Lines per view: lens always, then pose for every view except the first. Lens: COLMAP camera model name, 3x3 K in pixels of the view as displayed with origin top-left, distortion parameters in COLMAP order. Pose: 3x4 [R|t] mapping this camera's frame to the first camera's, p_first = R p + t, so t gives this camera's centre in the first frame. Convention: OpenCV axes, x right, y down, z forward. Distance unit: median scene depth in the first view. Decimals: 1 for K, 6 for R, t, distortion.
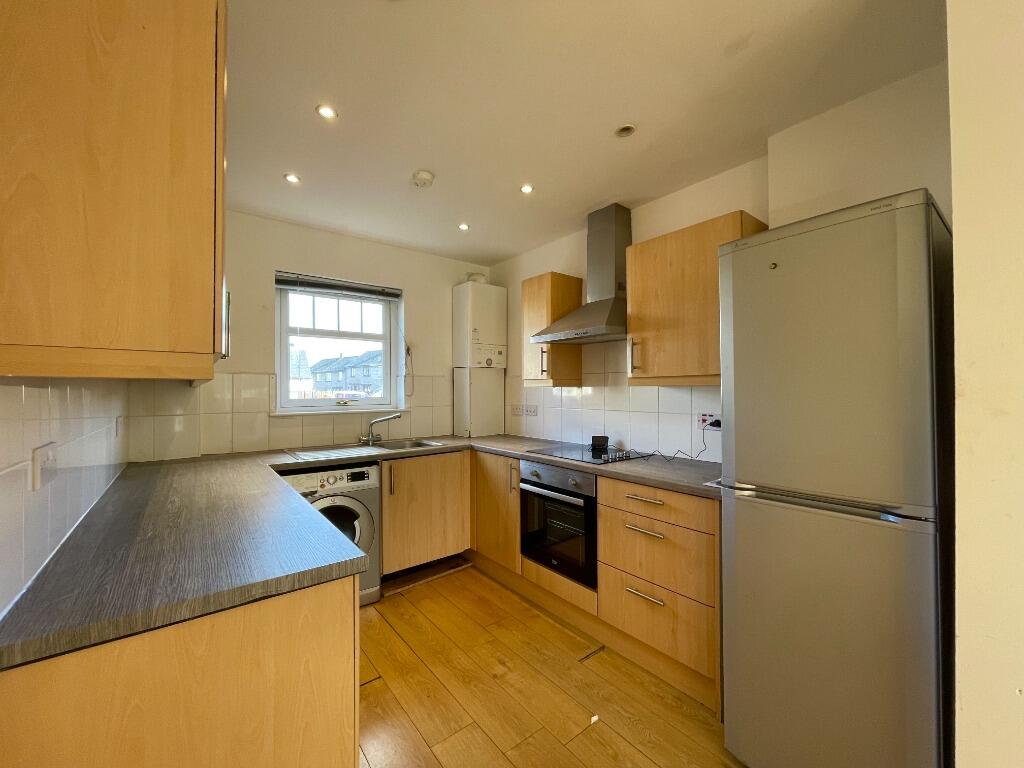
lens RADIAL K [[417.8, 0, 511.9], [0, 417.8, 384.5], [0, 0, 1]] dist [-0.002273, -0.000152]
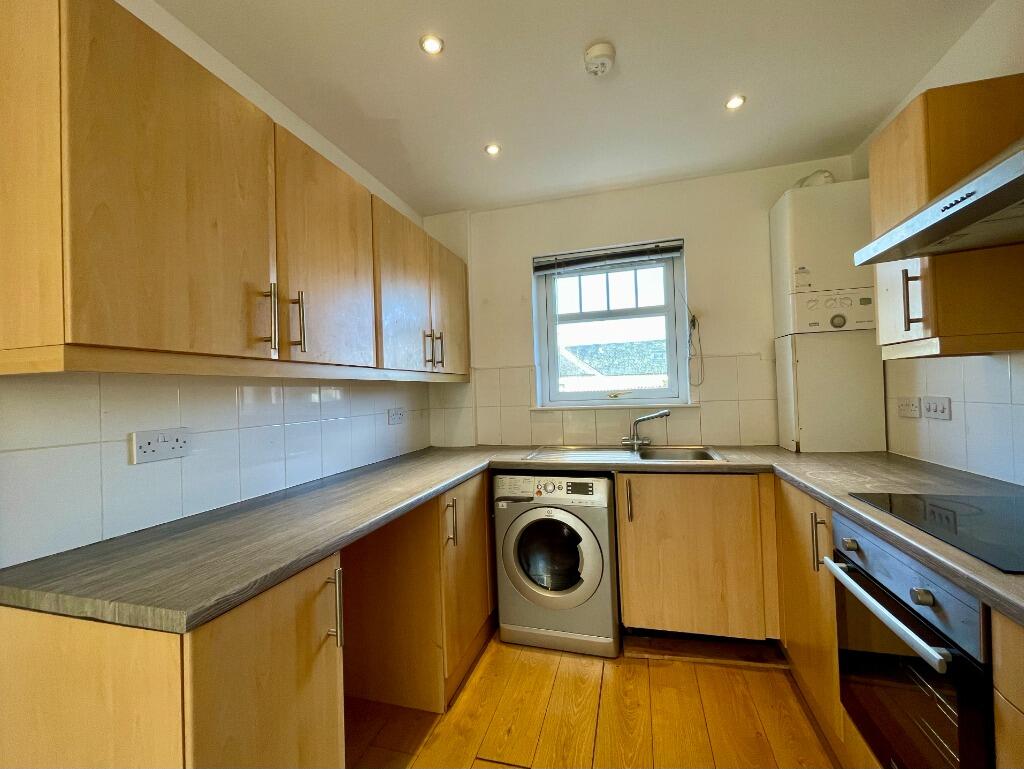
lens RADIAL K [[434.7, 0, 510.8], [0, 434.7, 388.2], [0, 0, 1]] dist [0.000544, -0.000657]
pose [[0.579823, -0.023478, -0.814404, 0.190924], [0.042298, 0.999104, 0.001311, 0.019761], [0.813643, -0.035208, 0.580297, 0.349834]]
